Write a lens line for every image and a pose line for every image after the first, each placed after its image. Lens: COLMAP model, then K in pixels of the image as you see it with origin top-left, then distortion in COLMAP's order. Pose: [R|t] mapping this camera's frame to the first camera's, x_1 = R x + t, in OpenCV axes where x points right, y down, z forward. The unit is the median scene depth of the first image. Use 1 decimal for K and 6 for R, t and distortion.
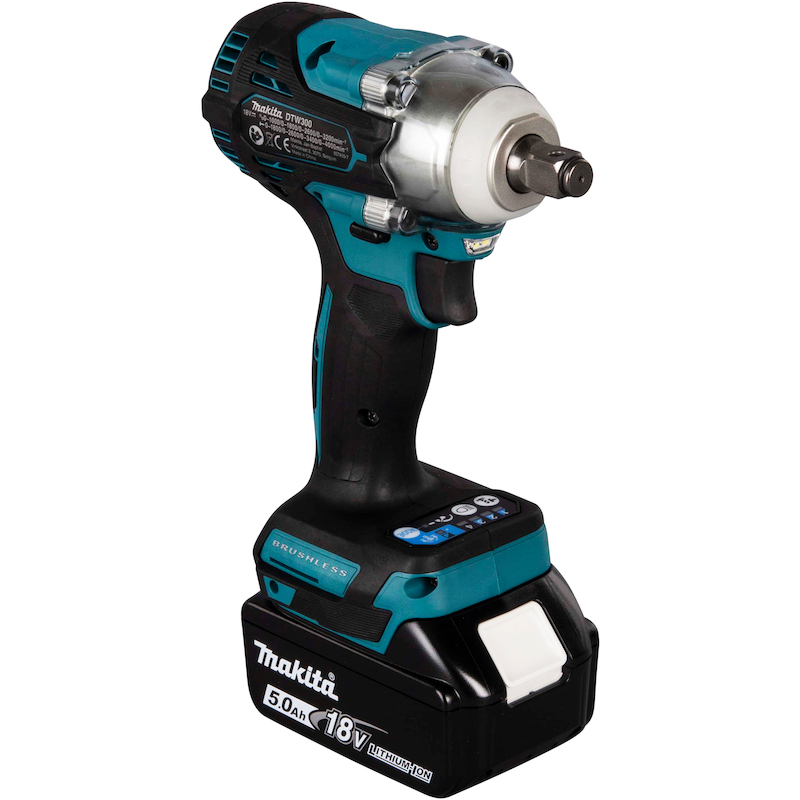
lens RADIAL K [[3452.8, 0, 400.0], [0, 3452.8, 400.0], [0, 0, 1]] dist [0.119400, 3.766252]
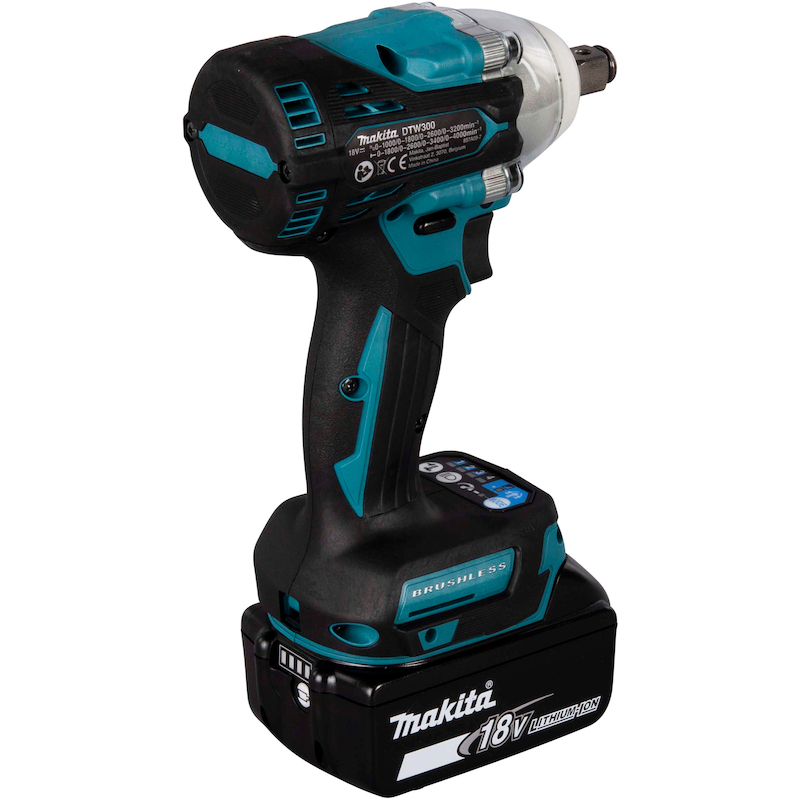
lens RADIAL K [[3452.8, 0, 400.0], [0, 3452.8, 400.0], [0, 0, 1]] dist [0.119400, 3.766252]
pose [[0.136418, -0.355919, 0.924506, -0.910800], [0.384142, 0.879218, 0.281801, -0.278286], [-0.913140, 0.316699, 0.256664, 0.774051]]
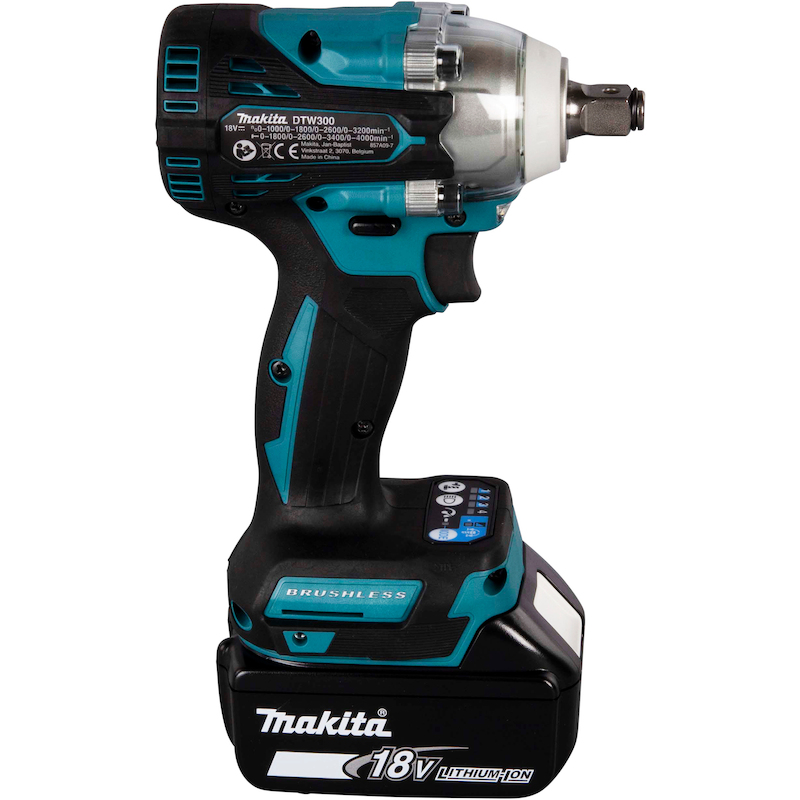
lens RADIAL K [[3452.8, 0, 400.0], [0, 3452.8, 400.0], [0, 0, 1]] dist [0.119400, 3.766252]
pose [[0.747060, -0.239581, 0.620082, -0.587843], [0.248257, 0.965857, 0.074084, -0.070409], [-0.616660, 0.098595, 0.781031, 0.273893]]
